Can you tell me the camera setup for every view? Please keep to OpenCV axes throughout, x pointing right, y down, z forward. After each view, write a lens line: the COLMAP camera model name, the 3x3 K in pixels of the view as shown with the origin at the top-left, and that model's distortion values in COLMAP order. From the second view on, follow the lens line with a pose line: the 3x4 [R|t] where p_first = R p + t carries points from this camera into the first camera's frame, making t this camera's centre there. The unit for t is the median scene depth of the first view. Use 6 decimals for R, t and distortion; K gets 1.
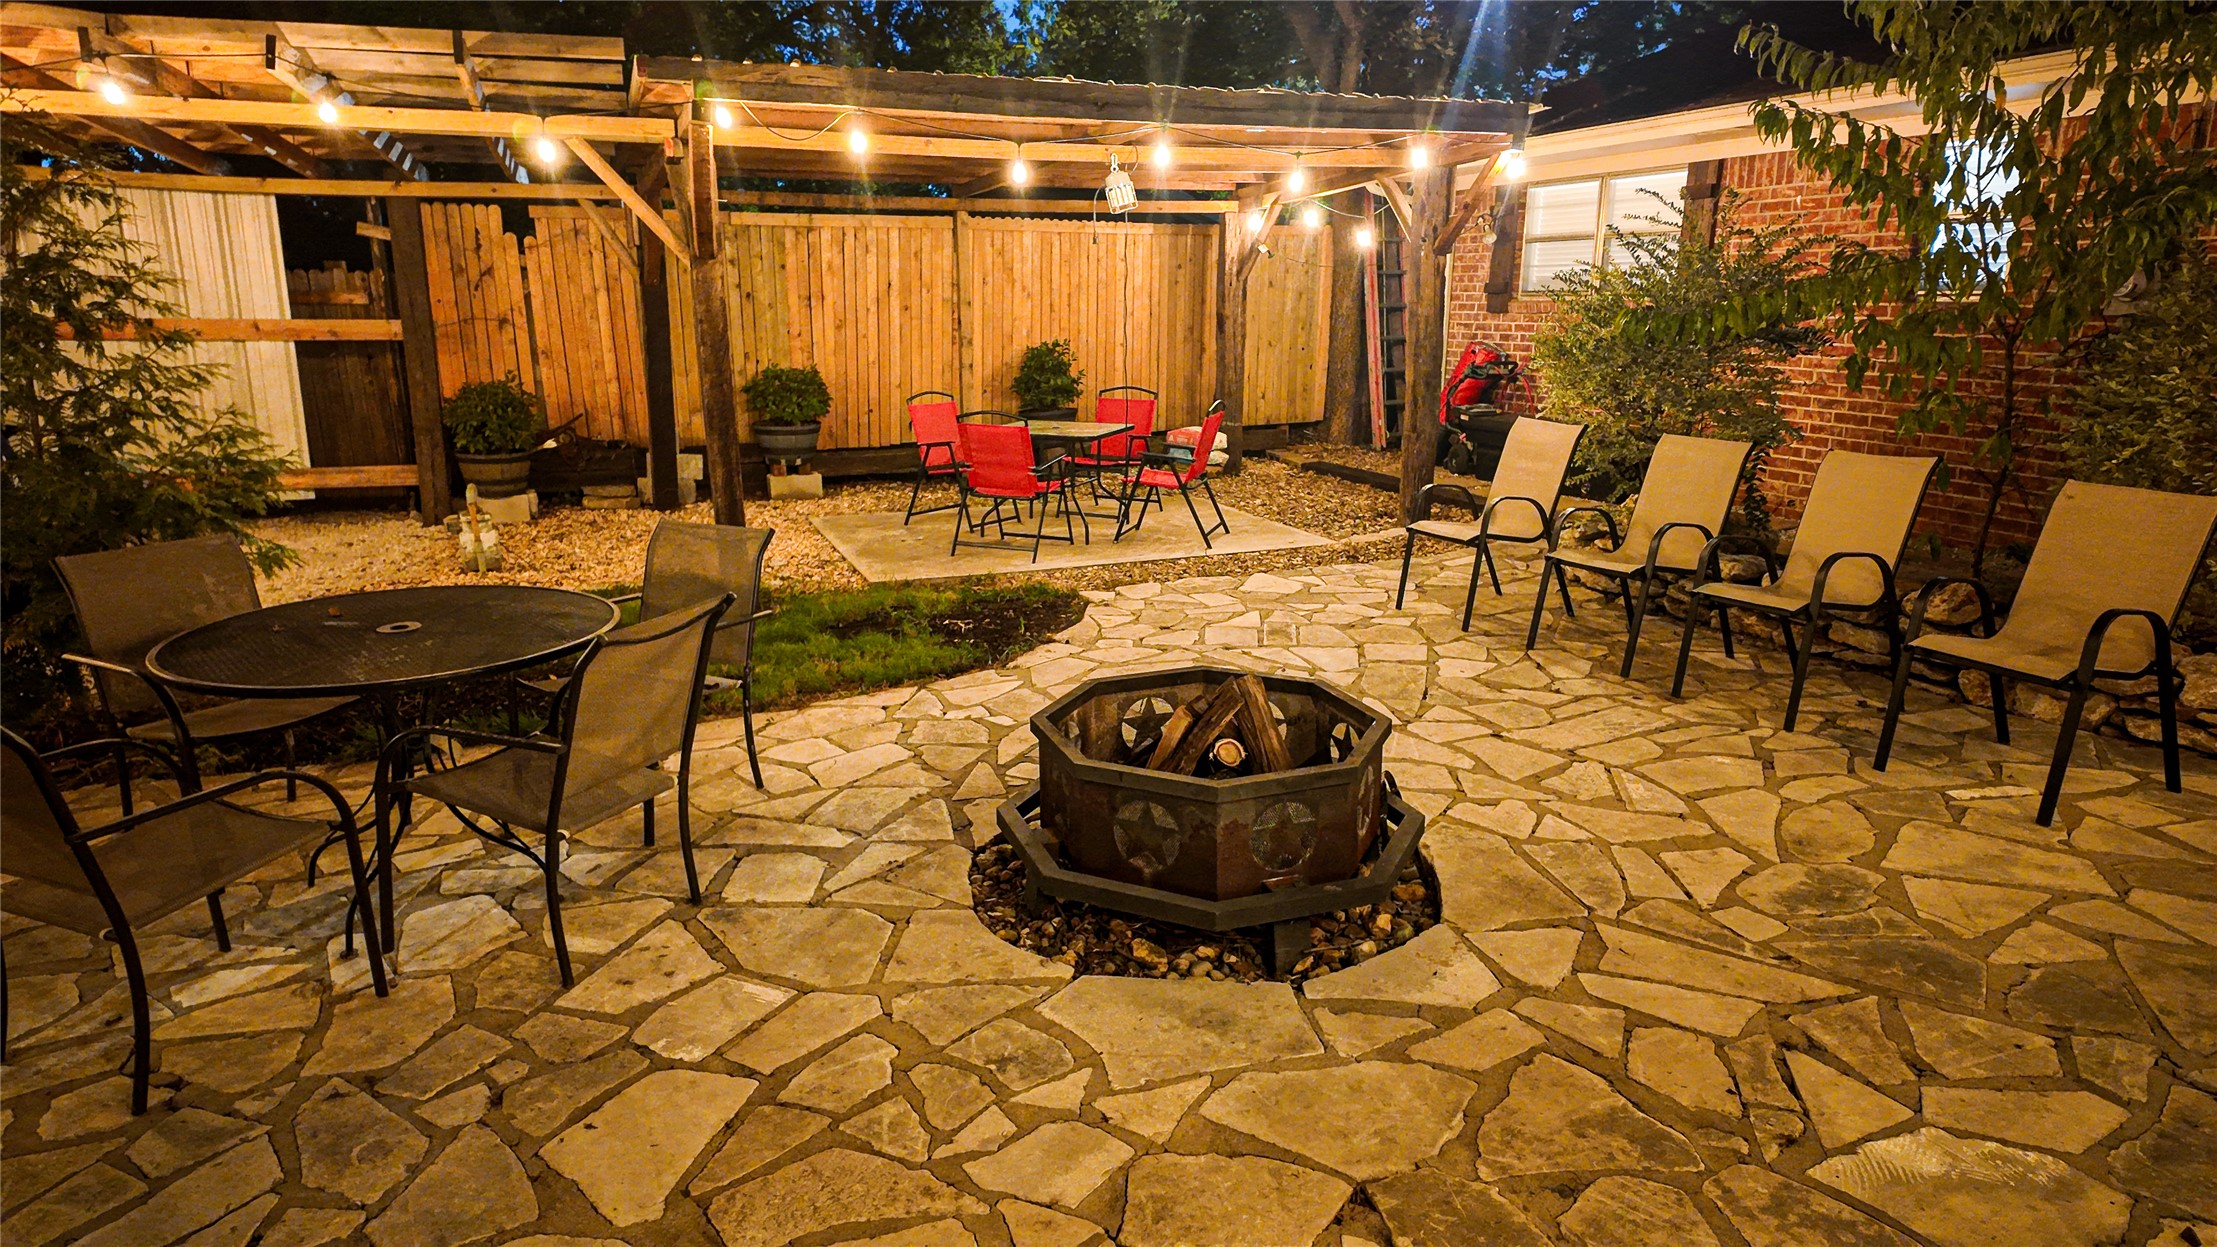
lens RADIAL K [[1302.5, 0, 1110.4], [0, 1302.5, 628.3], [0, 0, 1]] dist [0.009330, -0.000422]
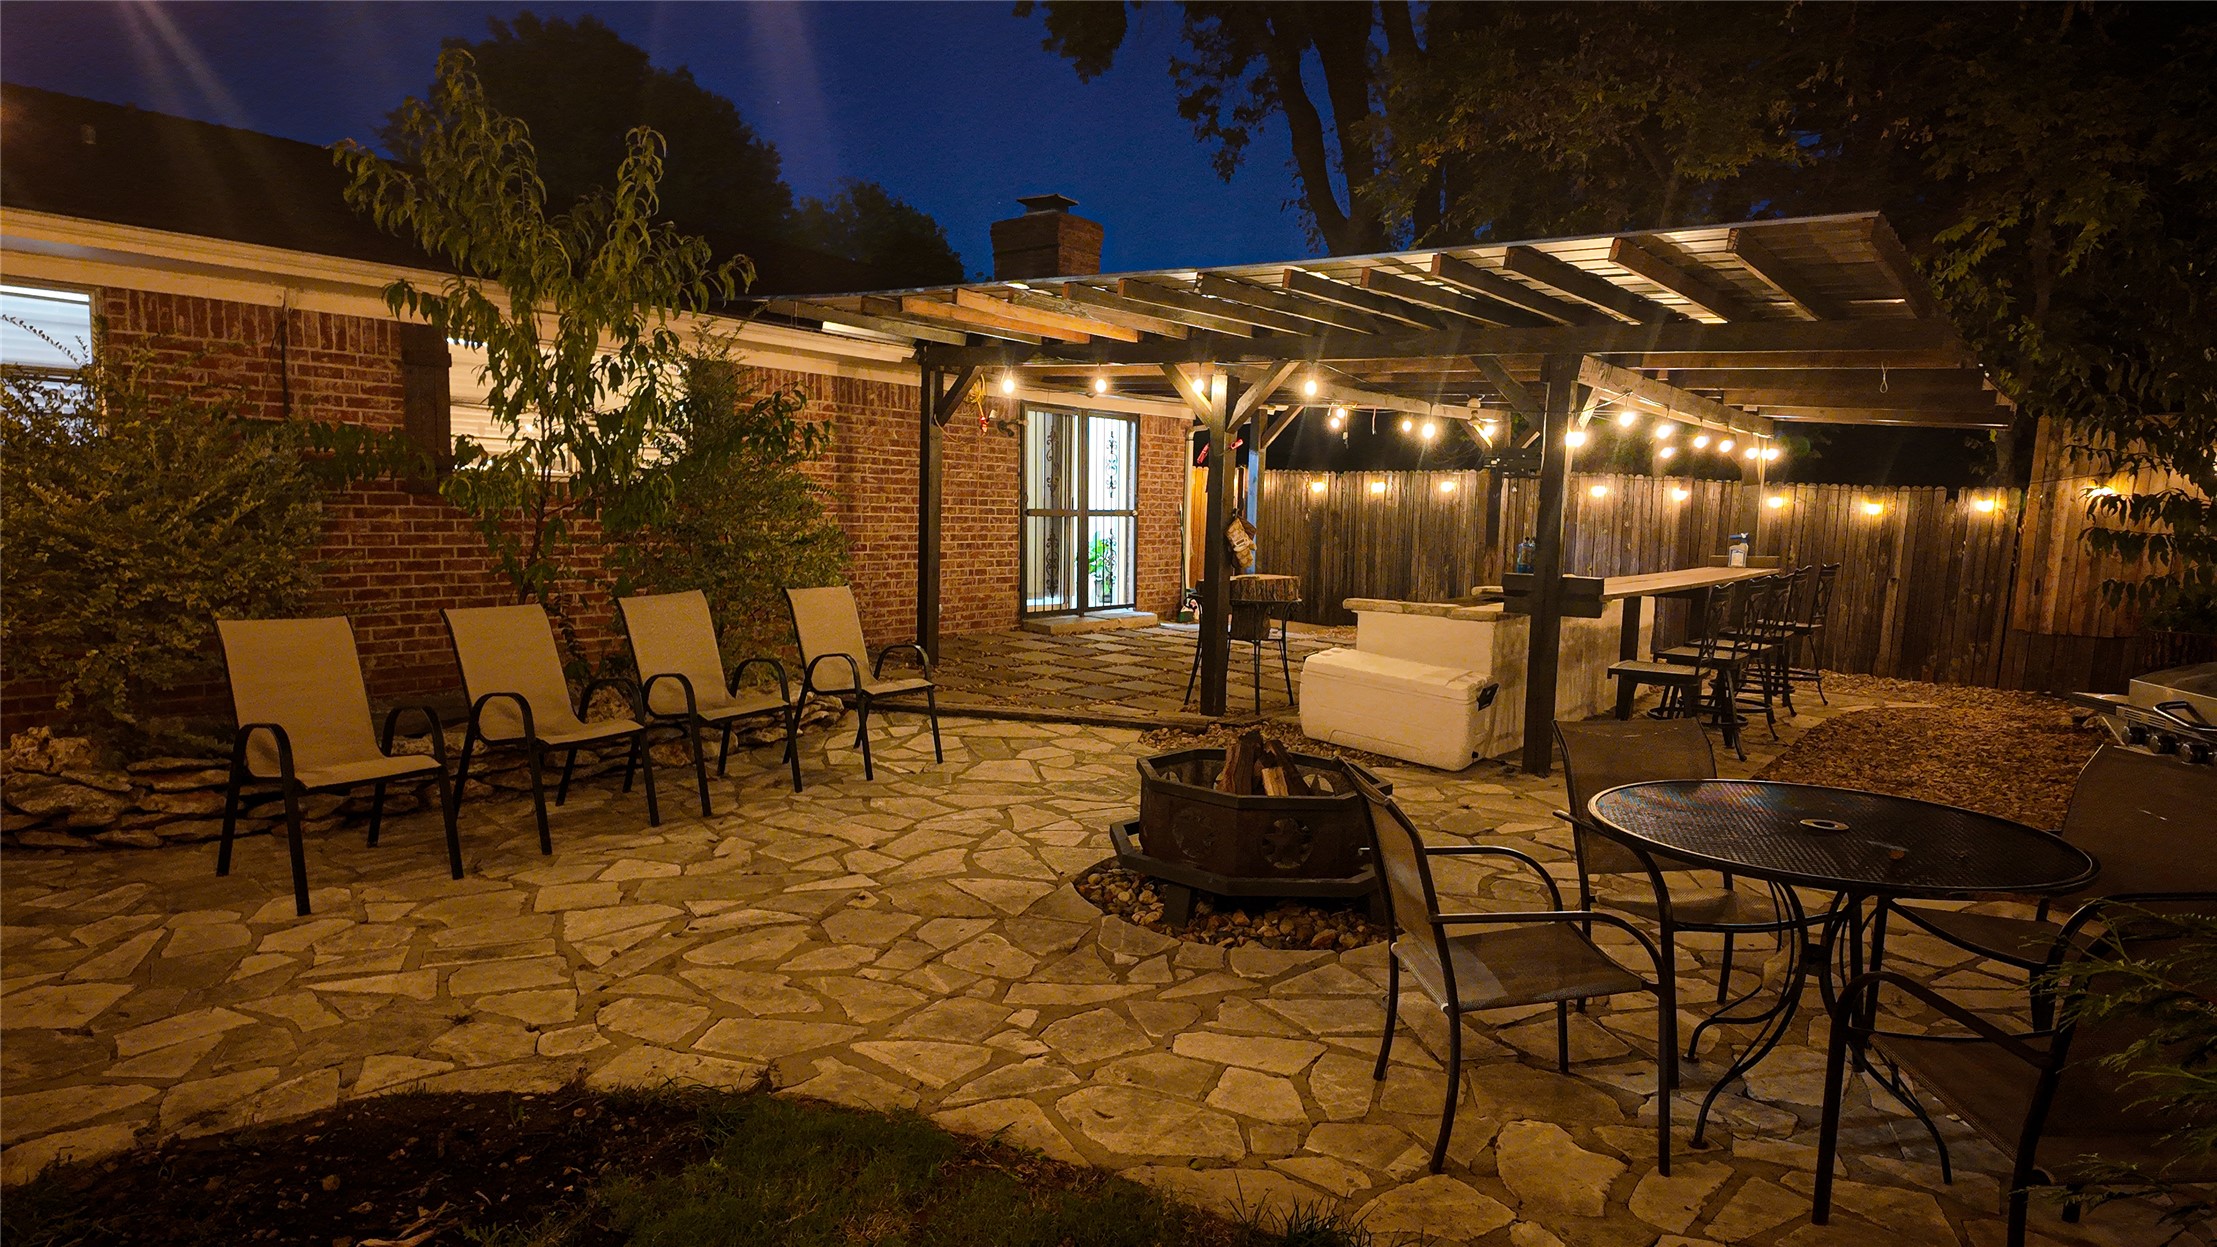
lens RADIAL K [[1302.5, 0, 1092.8], [0, 1302.5, 620.4], [0, 0, 1]] dist [0.009330, -0.000422]
pose [[-0.500054, -0.097082, 0.860535, -1.060167], [0.189324, 0.957403, 0.218026, -0.445524], [-0.845046, 0.271945, -0.460373, 1.809958]]
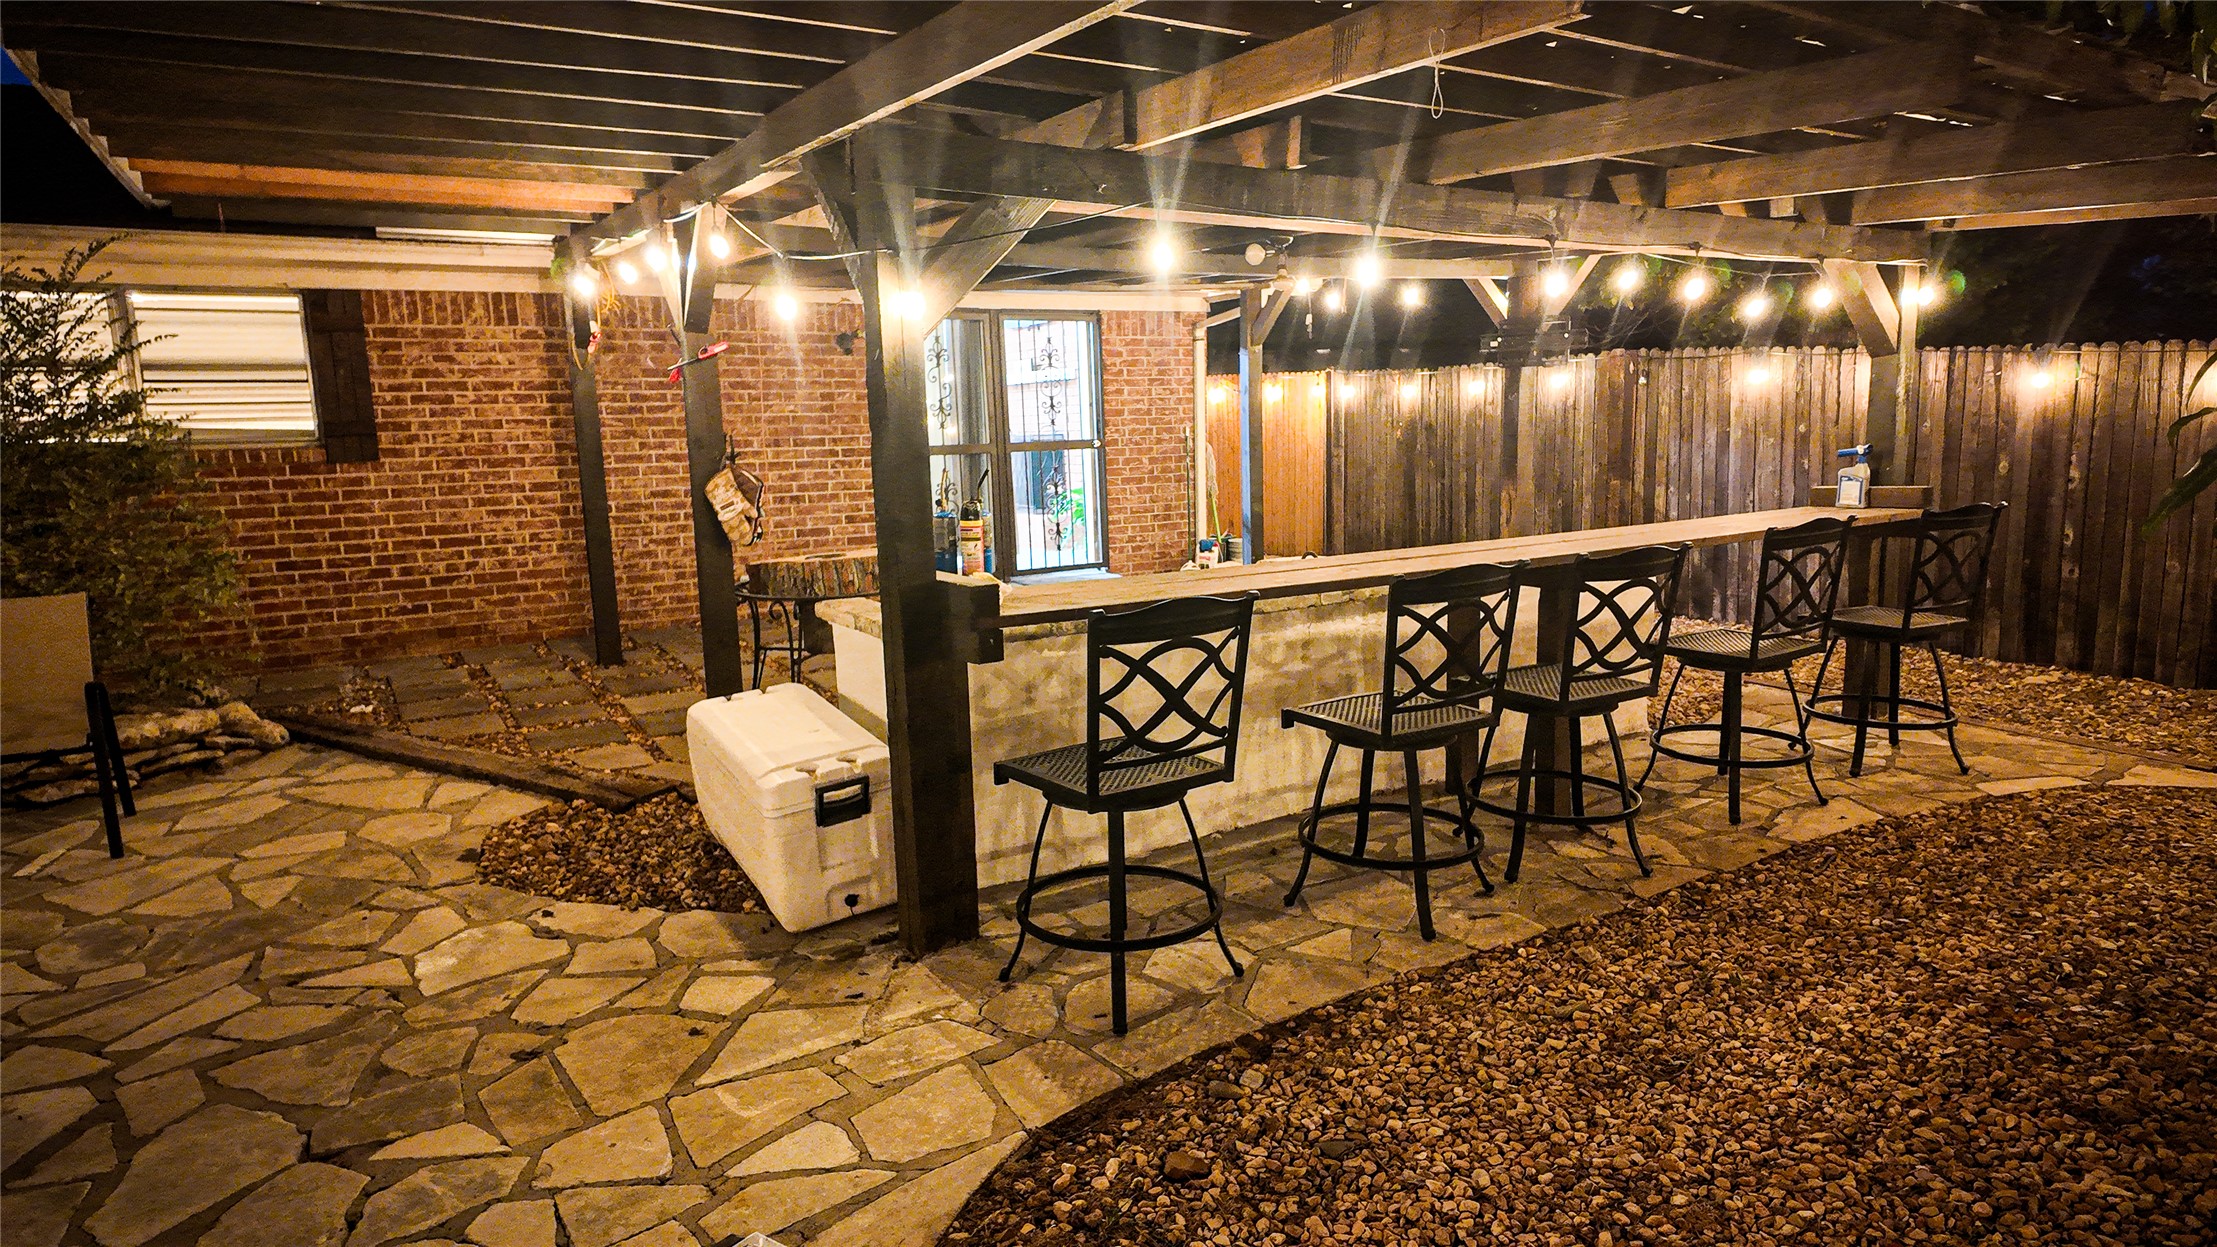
lens RADIAL K [[1302.5, 0, 1123.0], [0, 1302.5, 621.1], [0, 0, 1]] dist [0.009330, -0.000422]
pose [[-0.157784, -0.153812, 0.975421, -0.693048], [0.270136, 0.943391, 0.192459, -0.046600], [-0.949806, 0.293863, -0.107301, 0.184855]]
